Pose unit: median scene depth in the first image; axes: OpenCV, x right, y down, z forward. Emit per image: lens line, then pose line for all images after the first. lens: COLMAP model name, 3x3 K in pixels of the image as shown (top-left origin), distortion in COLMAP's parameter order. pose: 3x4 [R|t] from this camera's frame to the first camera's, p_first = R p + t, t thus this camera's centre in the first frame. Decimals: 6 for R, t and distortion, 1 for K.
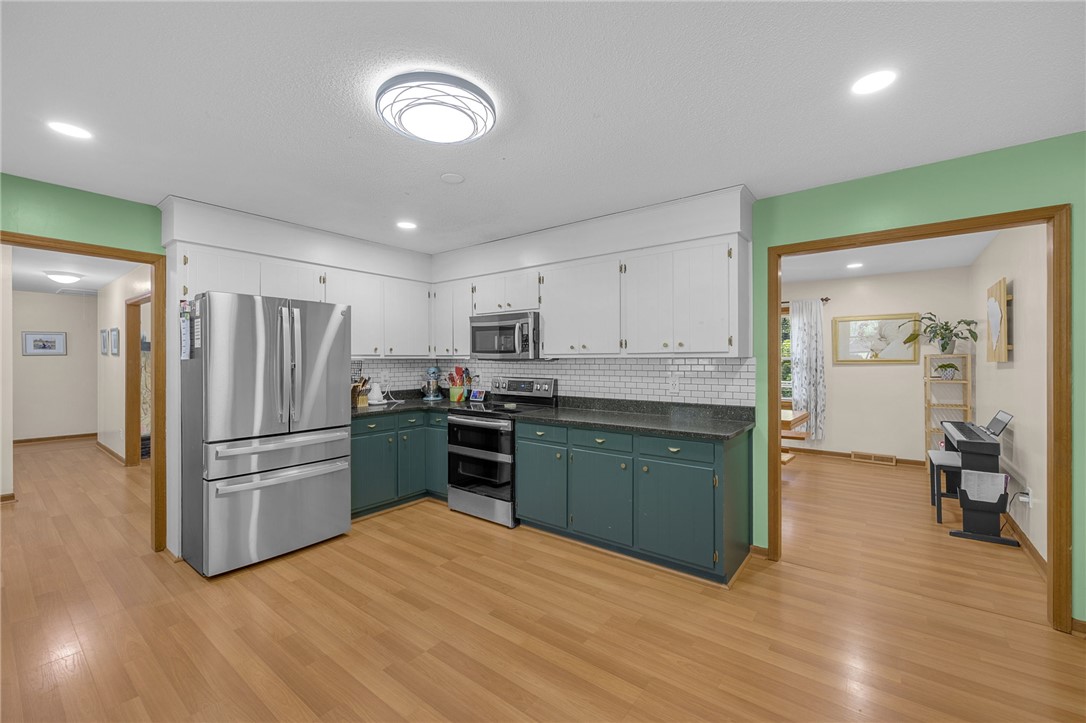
lens RADIAL K [[451.2, 0, 544.4], [0, 451.2, 355.8], [0, 0, 1]] dist [-0.002259, 0.000174]
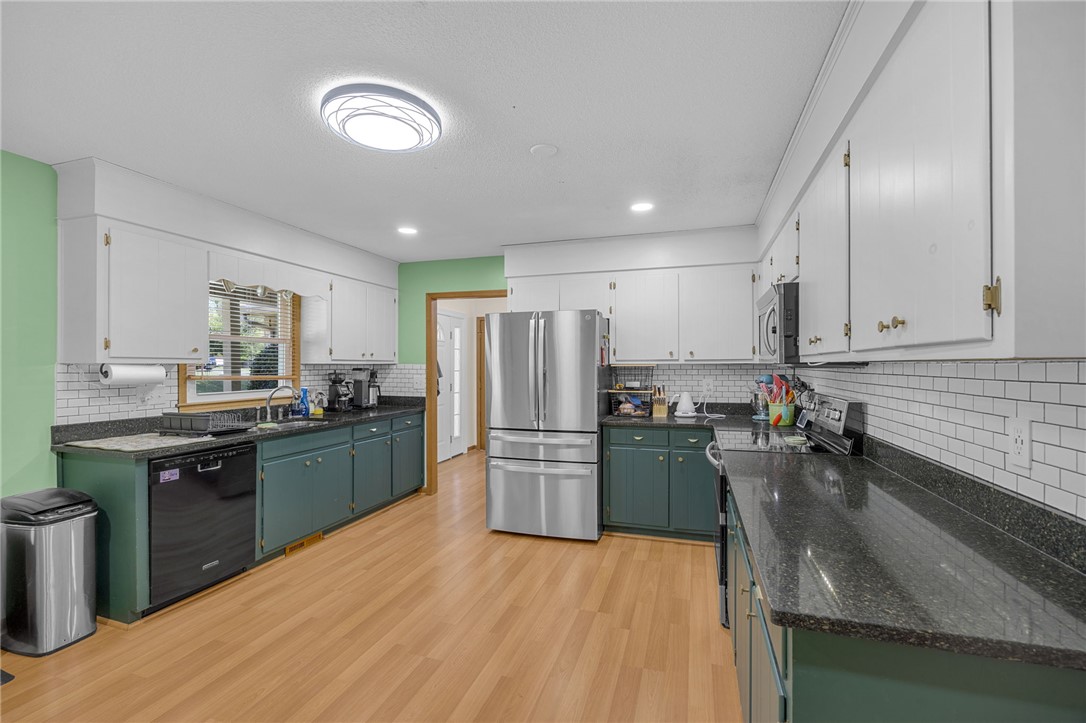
lens RADIAL K [[472.9, 0, 543.0], [0, 472.9, 361.5], [0, 0, 1]] dist [-0.001748, -0.000014]
pose [[0.329881, -0.006892, -0.943997, 0.469659], [0.005643, 0.999970, -0.005329, 0.005979], [0.944006, -0.003569, 0.329910, 0.522361]]
